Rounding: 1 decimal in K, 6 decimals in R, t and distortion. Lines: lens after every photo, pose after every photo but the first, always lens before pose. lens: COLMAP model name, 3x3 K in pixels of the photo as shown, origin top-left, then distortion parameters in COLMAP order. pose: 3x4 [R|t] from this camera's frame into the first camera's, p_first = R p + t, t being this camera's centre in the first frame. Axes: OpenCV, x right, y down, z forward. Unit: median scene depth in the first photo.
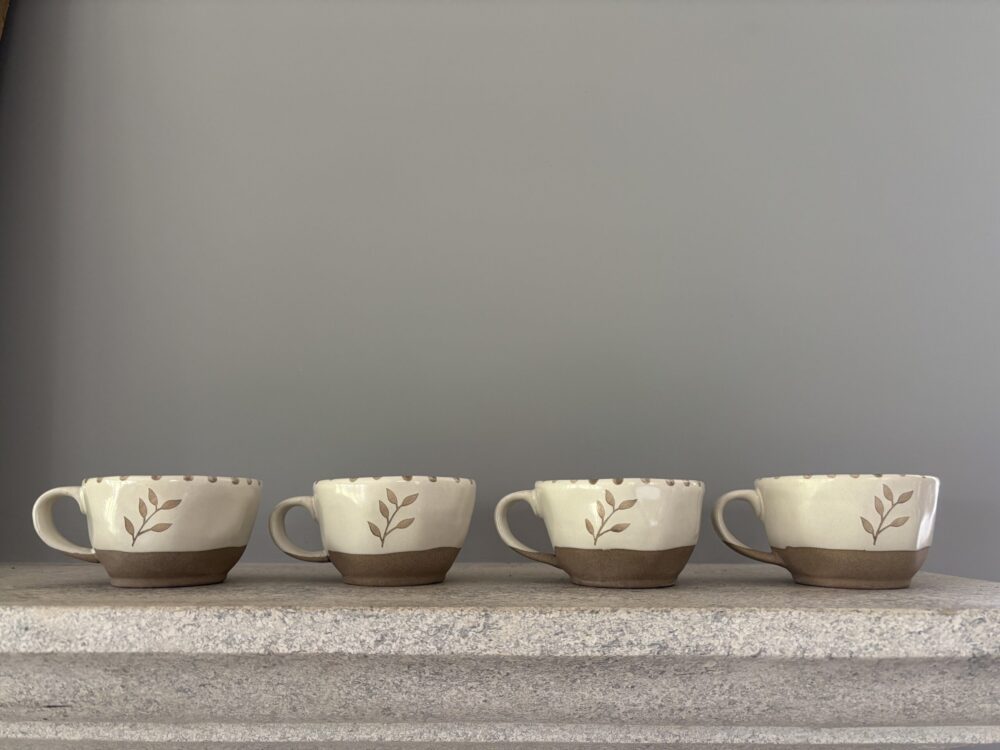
lens RADIAL K [[653.9, 0, 500.0], [0, 653.9, 375.0], [0, 0, 1]] dist [0.008701, -0.029713]
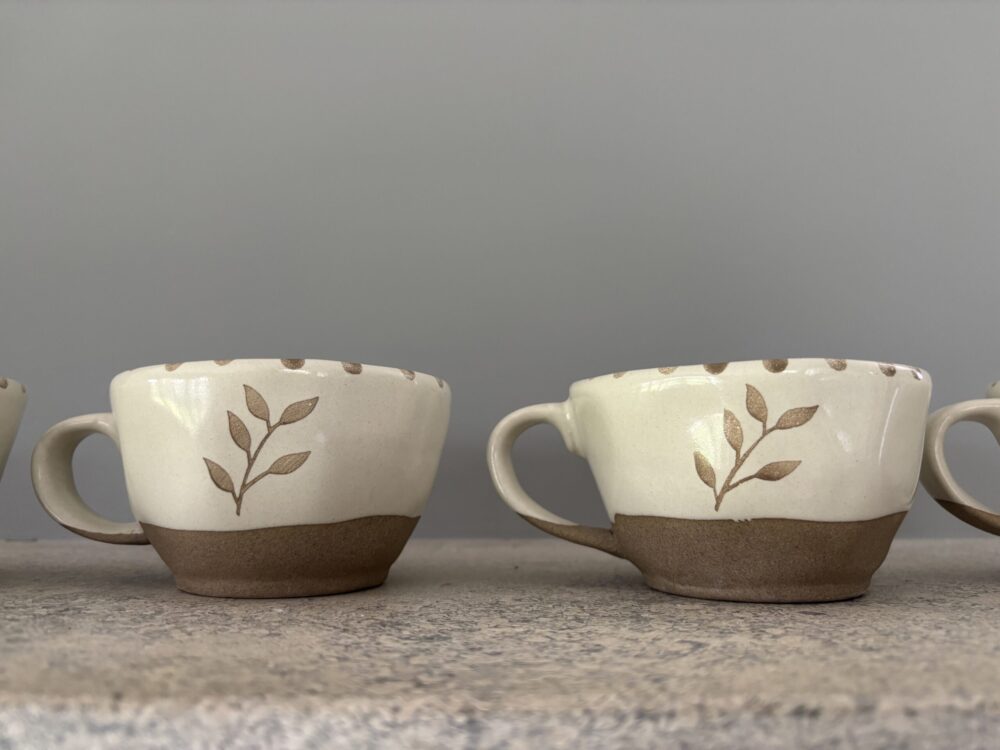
lens RADIAL K [[782.6, 0, 500.0], [0, 782.6, 375.0], [0, 0, 1]] dist [-0.010209, -0.009485]
pose [[0.999864, 0.001414, 0.016412, -0.010048], [-0.002758, 0.996615, 0.082159, 0.123431], [-0.016240, -0.082193, 0.996484, 0.473808]]
